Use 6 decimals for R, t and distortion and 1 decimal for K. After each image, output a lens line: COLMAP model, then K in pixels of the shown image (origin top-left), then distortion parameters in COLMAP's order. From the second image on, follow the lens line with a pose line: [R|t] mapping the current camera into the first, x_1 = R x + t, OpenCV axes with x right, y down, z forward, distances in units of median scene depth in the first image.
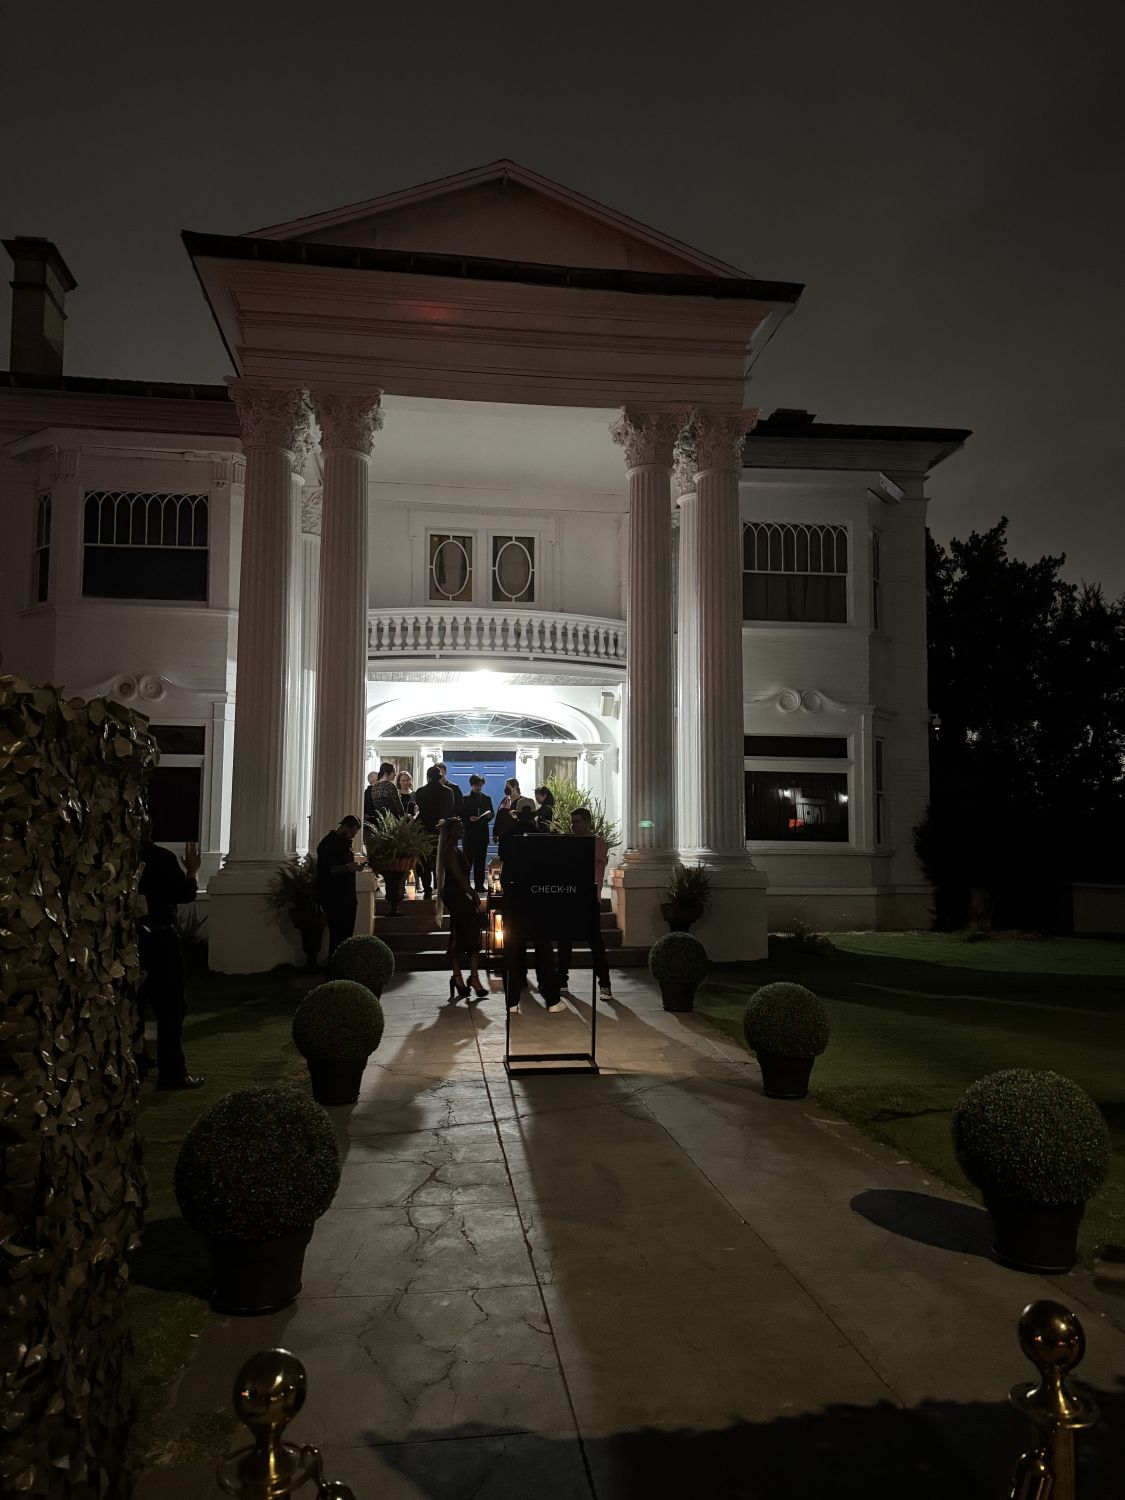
lens RADIAL K [[1048.4, 0, 567.8], [0, 1048.4, 750.9], [0, 0, 1]] dist [0.001337, -0.000004]
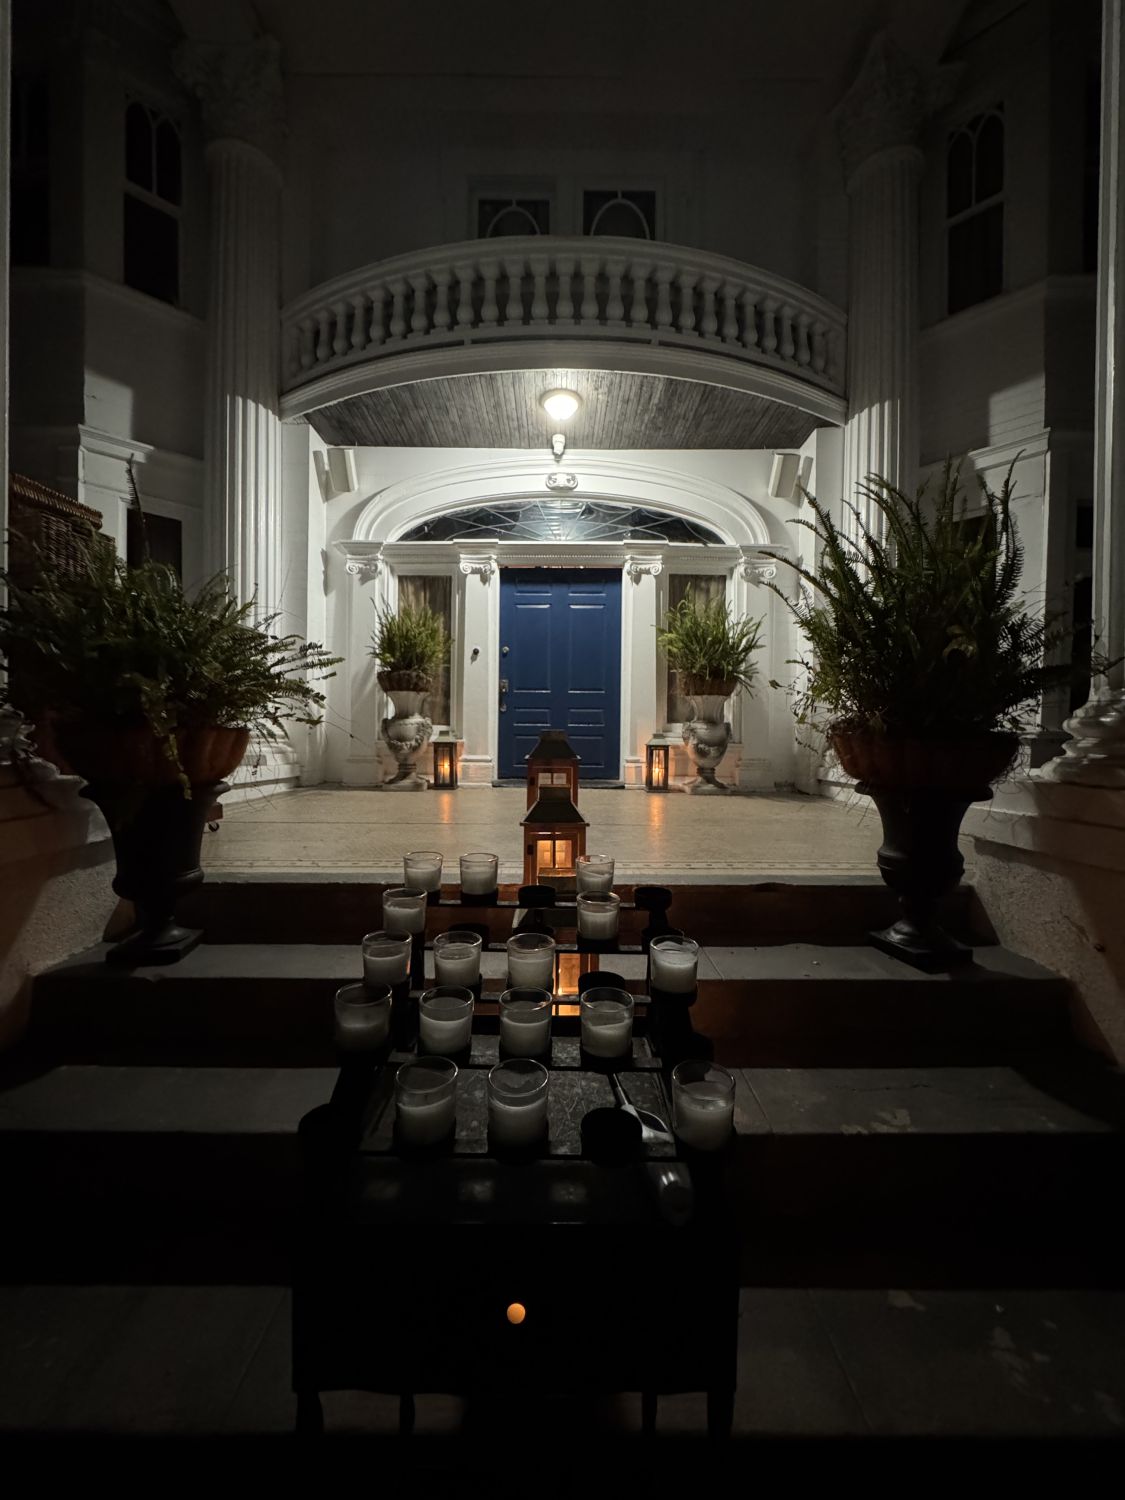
lens RADIAL K [[602.4, 0, 562.4], [0, 602.4, 747.4], [0, 0, 1]] dist [-0.001028, -0.000050]
pose [[0.990007, 0.007336, -0.140826, -0.034372], [0.005002, 0.996191, 0.087055, 0.073270], [0.140929, -0.086889, 0.986199, 0.653212]]
